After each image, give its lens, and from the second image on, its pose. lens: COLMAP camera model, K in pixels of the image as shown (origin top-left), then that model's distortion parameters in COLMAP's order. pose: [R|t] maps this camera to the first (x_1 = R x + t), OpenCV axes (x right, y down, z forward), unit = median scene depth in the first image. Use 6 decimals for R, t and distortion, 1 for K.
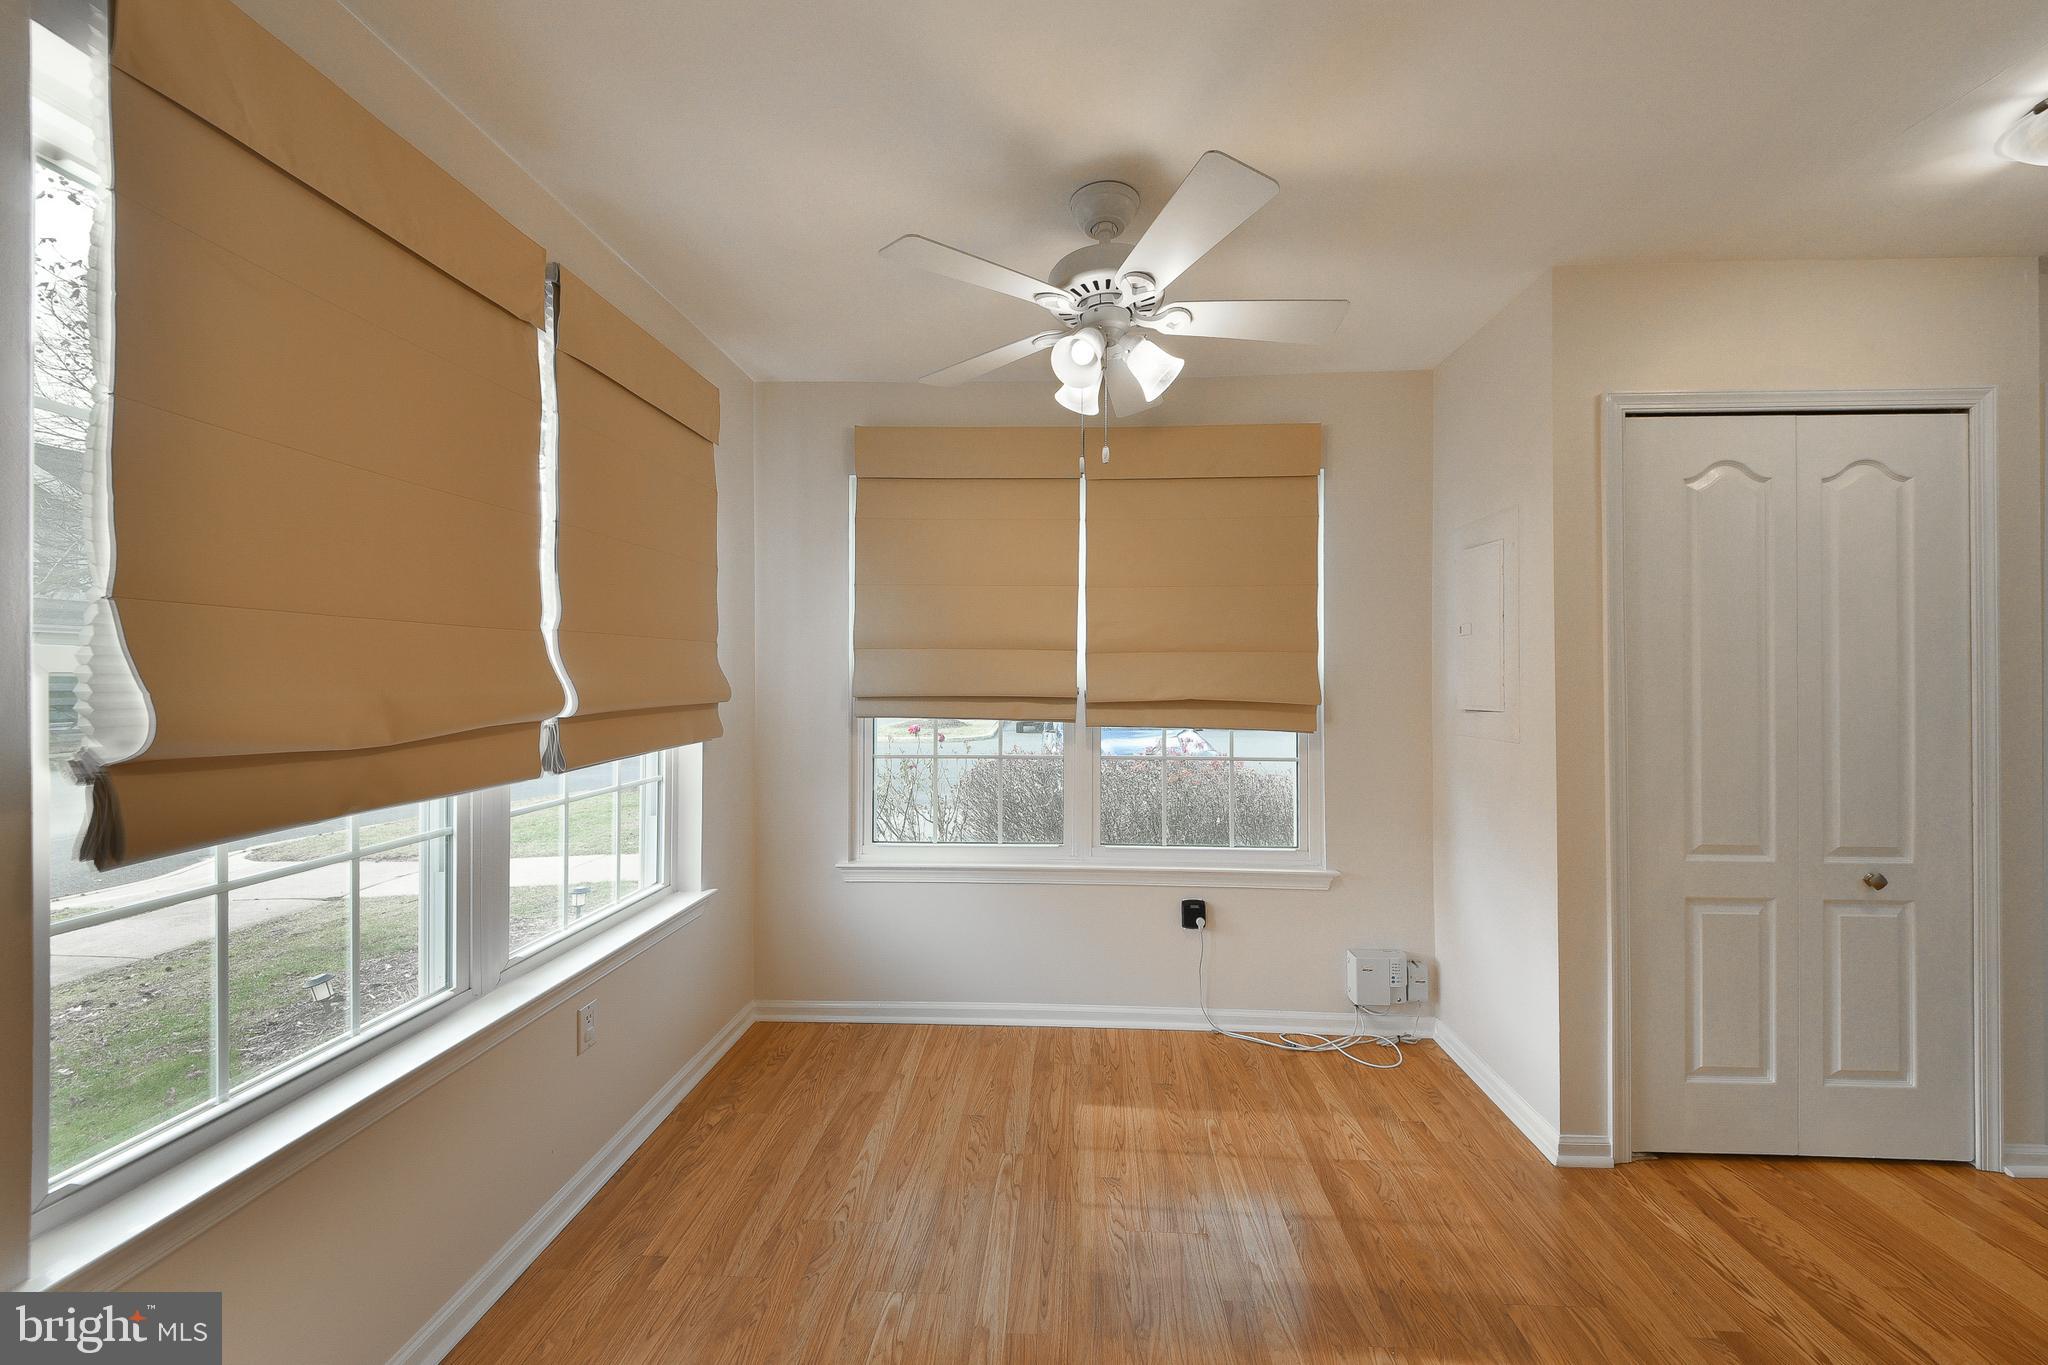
lens RADIAL K [[710.6, 0, 1031.8], [0, 710.6, 675.5], [0, 0, 1]] dist [0.000116, -0.000026]
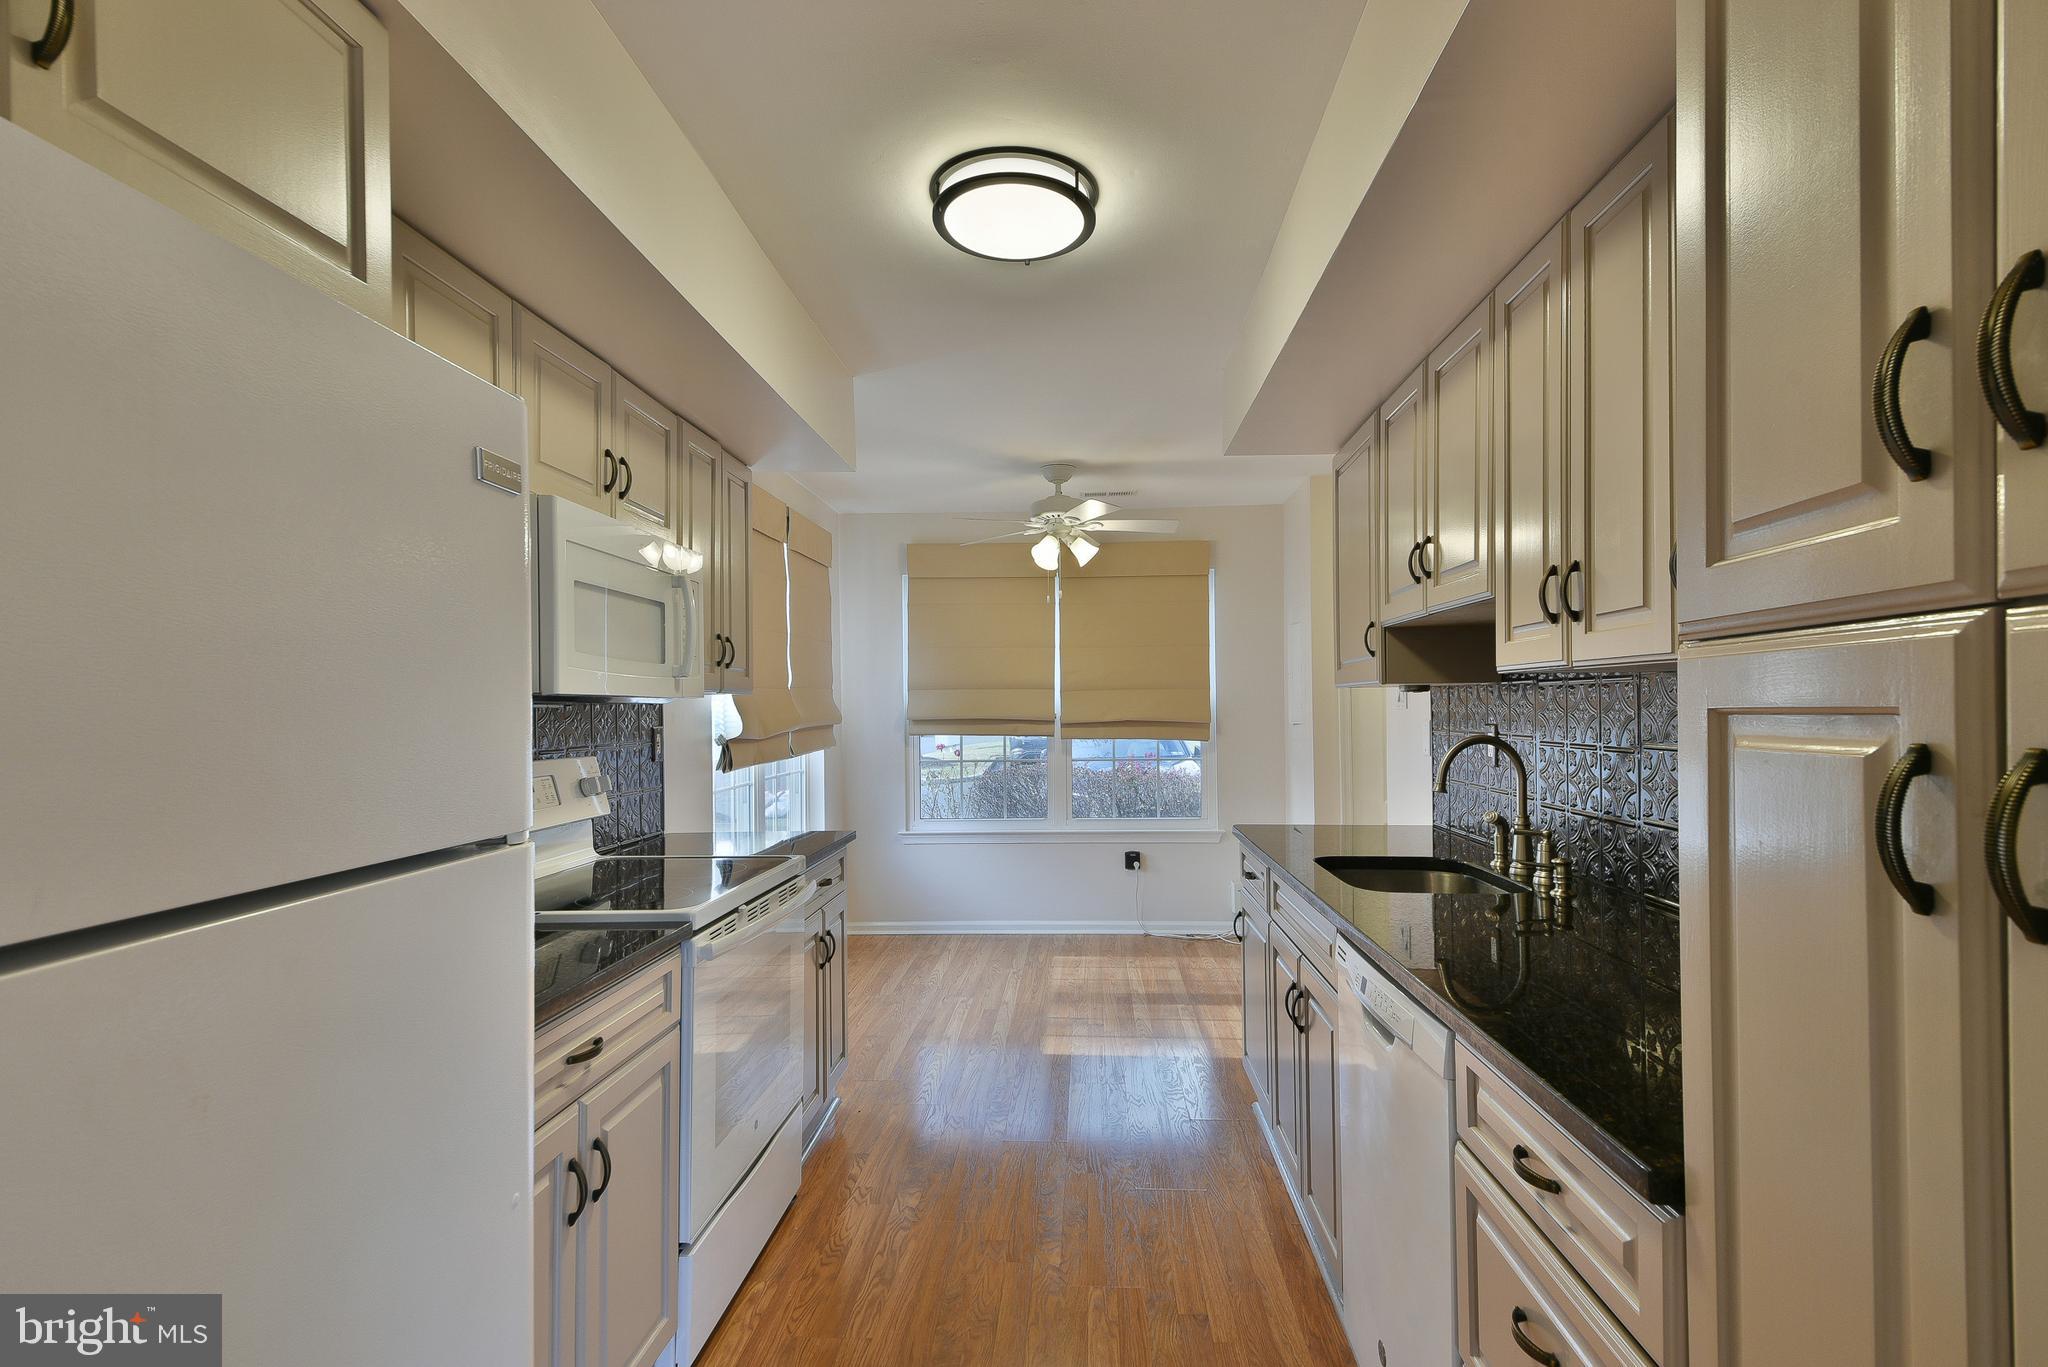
lens RADIAL K [[1037.9, 0, 1025.9], [0, 1037.9, 703.7], [0, 0, 1]] dist [0.000716, -0.000026]
pose [[0.999891, -0.013591, -0.005764, 0.015366], [0.013580, 0.999906, -0.001996, -0.000620], [0.005791, 0.001918, 0.999981, -1.269670]]
